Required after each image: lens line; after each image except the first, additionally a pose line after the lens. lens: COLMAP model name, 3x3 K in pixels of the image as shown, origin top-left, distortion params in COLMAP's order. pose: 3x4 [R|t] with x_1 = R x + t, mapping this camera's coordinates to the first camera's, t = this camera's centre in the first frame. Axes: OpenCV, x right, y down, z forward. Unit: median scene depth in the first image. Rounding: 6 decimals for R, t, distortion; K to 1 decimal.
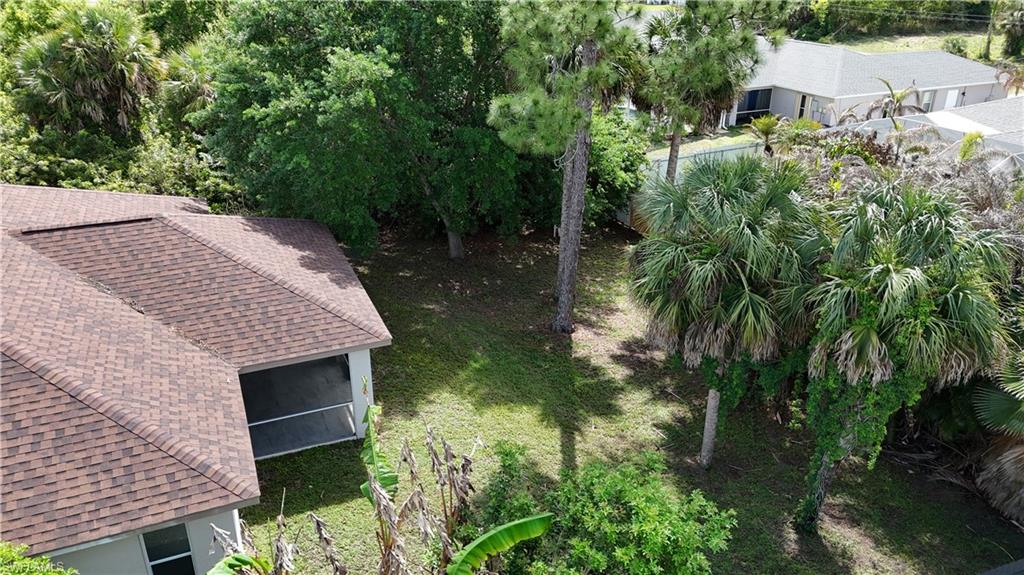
lens RADIAL K [[744.2, 0, 510.7], [0, 744.2, 285.1], [0, 0, 1]] dist [0.039571, -0.030750]
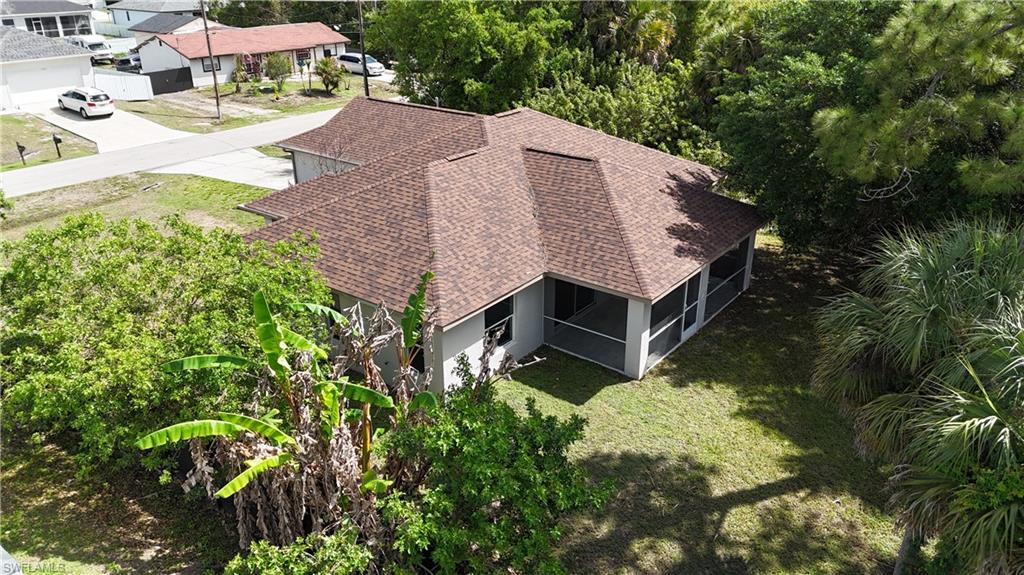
lens RADIAL K [[744.2, 0, 510.0], [0, 744.2, 289.7], [0, 0, 1]] dist [0.039571, -0.030750]
pose [[0.489870, 0.350925, -0.798047, 0.622639], [-0.347741, 0.918085, 0.190253, -0.082061], [0.799439, 0.184315, 0.571773, 0.166427]]
